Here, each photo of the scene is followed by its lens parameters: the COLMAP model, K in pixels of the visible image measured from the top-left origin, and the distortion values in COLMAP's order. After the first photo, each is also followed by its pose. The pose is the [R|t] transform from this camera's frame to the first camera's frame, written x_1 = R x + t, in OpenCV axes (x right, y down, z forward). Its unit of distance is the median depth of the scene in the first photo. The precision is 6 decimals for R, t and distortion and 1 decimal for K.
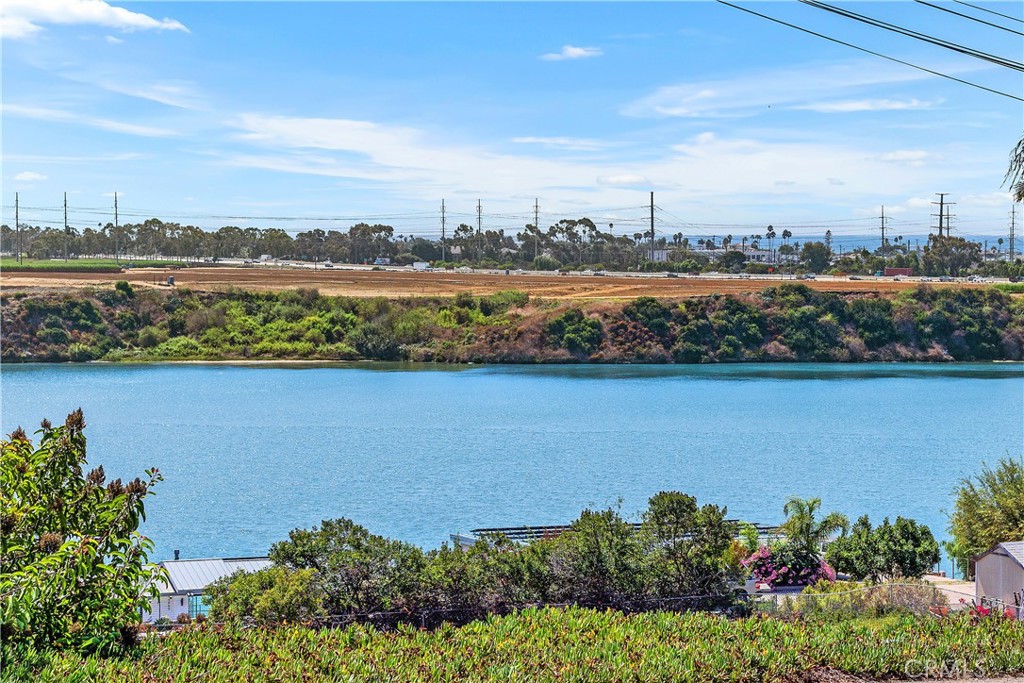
lens RADIAL K [[2387.7, 0, 508.4], [0, 2387.7, 338.0], [0, 0, 1]] dist [0.264135, -1.013378]
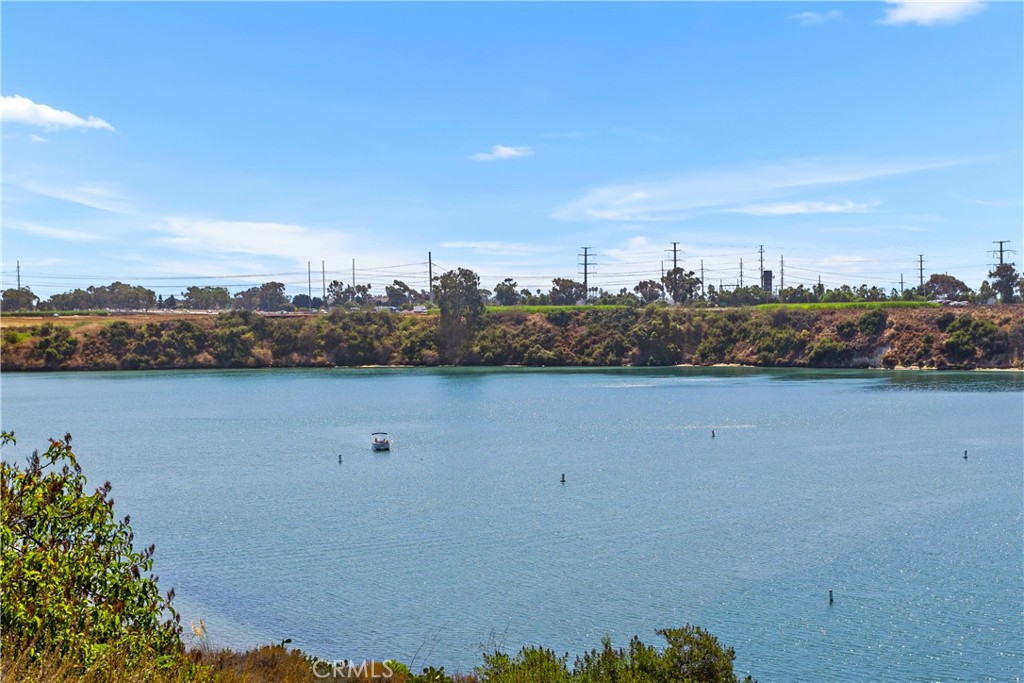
lens RADIAL K [[1829.4, 0, 512.0], [0, 1829.4, 341.5], [0, 0, 1]] dist [-0.017008, -0.117862]
pose [[0.983905, -0.014151, -0.178132, 0.457582], [0.010008, 0.999659, -0.024136, 0.021344], [0.178413, 0.021965, 0.983711, 0.022209]]
